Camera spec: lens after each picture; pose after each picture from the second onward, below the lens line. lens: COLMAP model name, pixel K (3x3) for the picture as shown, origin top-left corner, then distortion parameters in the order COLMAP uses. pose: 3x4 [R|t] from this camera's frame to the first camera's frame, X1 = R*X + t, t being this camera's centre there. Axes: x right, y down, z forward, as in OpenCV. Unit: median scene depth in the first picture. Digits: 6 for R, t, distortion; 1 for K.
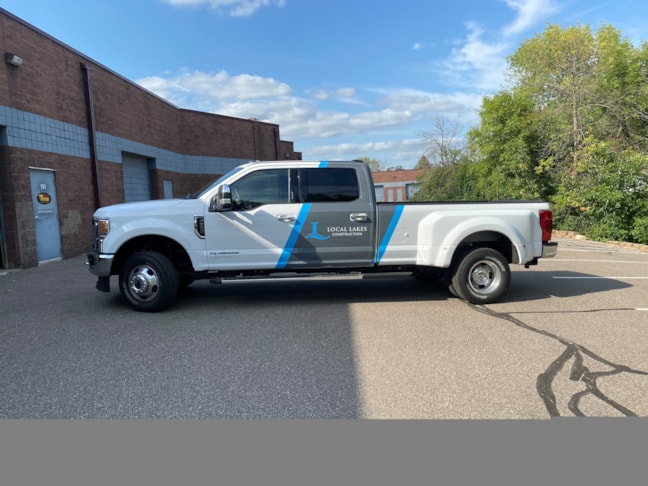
lens RADIAL K [[485.0, 0, 324.0], [0, 485.0, 243.0], [0, 0, 1]] dist [0.034472, -0.034055]
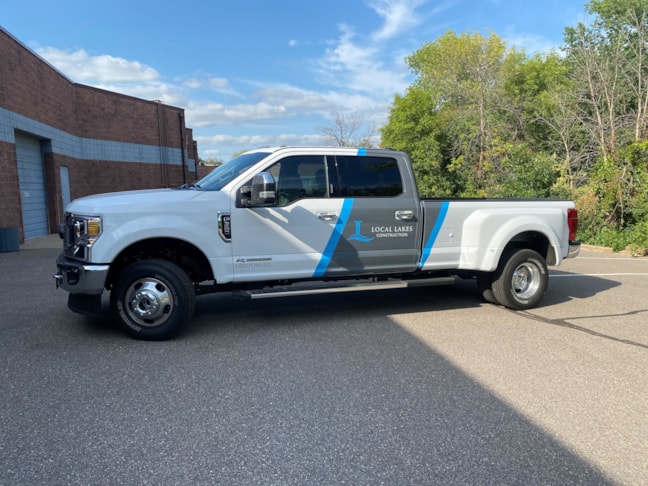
lens RADIAL K [[485.0, 0, 324.0], [0, 485.0, 243.0], [0, 0, 1]] dist [0.034472, -0.034055]
pose [[0.969862, -0.007670, 0.243533, -0.272462], [0.004564, 0.999901, 0.013316, -0.015834], [-0.243611, -0.011803, 0.969801, 0.196665]]
